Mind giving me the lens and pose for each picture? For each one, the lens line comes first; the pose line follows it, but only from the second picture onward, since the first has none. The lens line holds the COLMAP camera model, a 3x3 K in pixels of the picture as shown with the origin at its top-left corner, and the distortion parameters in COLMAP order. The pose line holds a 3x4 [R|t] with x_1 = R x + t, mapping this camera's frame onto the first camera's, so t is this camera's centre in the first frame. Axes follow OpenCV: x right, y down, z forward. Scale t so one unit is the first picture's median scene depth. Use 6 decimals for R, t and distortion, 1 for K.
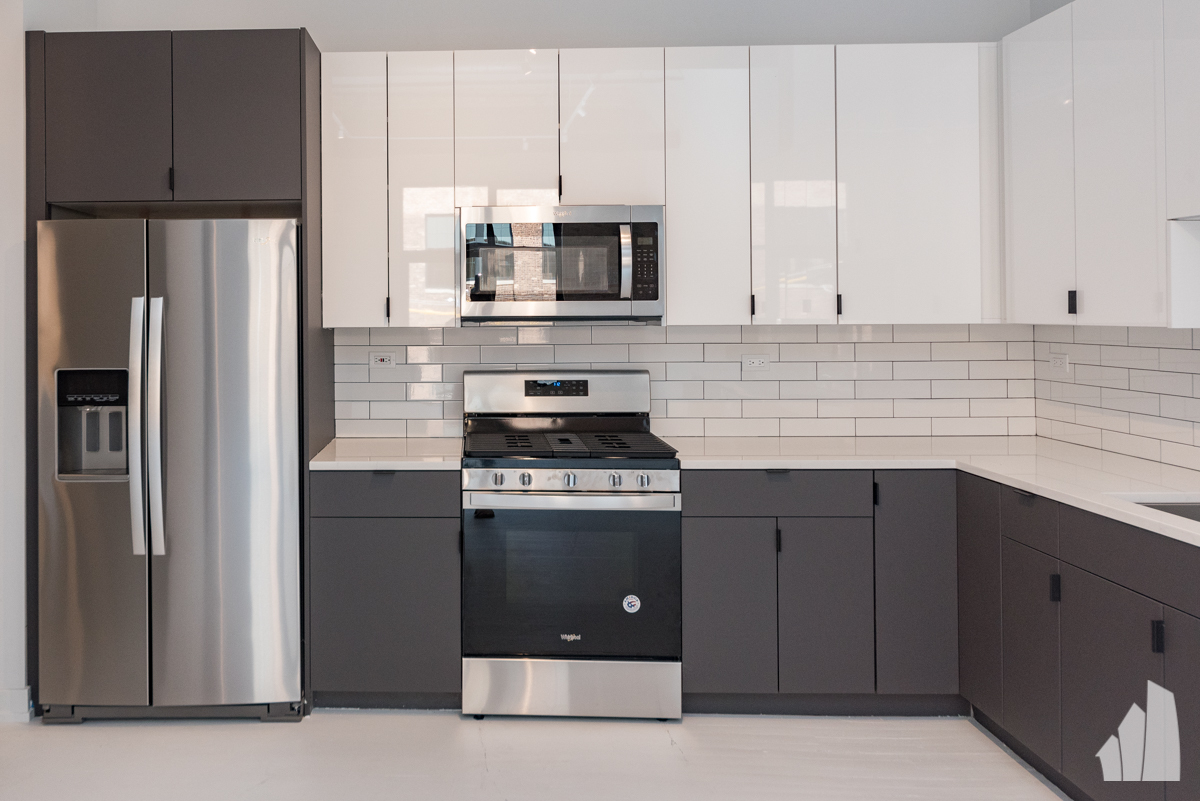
lens RADIAL K [[888.9, 0, 606.2], [0, 888.9, 302.2], [0, 0, 1]] dist [0.003324, -0.003949]
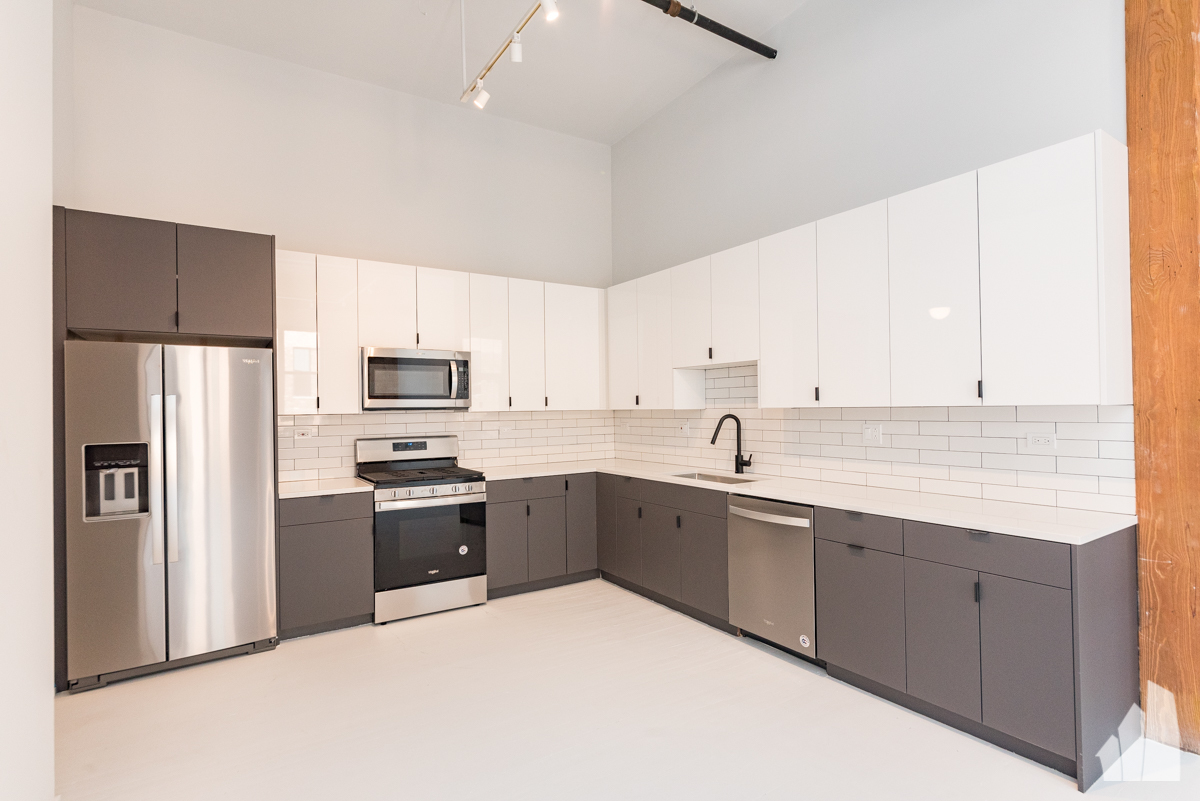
lens RADIAL K [[597.5, 0, 598.5], [0, 597.5, 403.3], [0, 0, 1]] dist [0.001614, 0.000098]
pose [[0.813606, 0.000859, 0.581416, -0.496072], [0.004070, 0.999966, -0.007173, 0.018443], [-0.581403, 0.008202, 0.813575, -0.271640]]
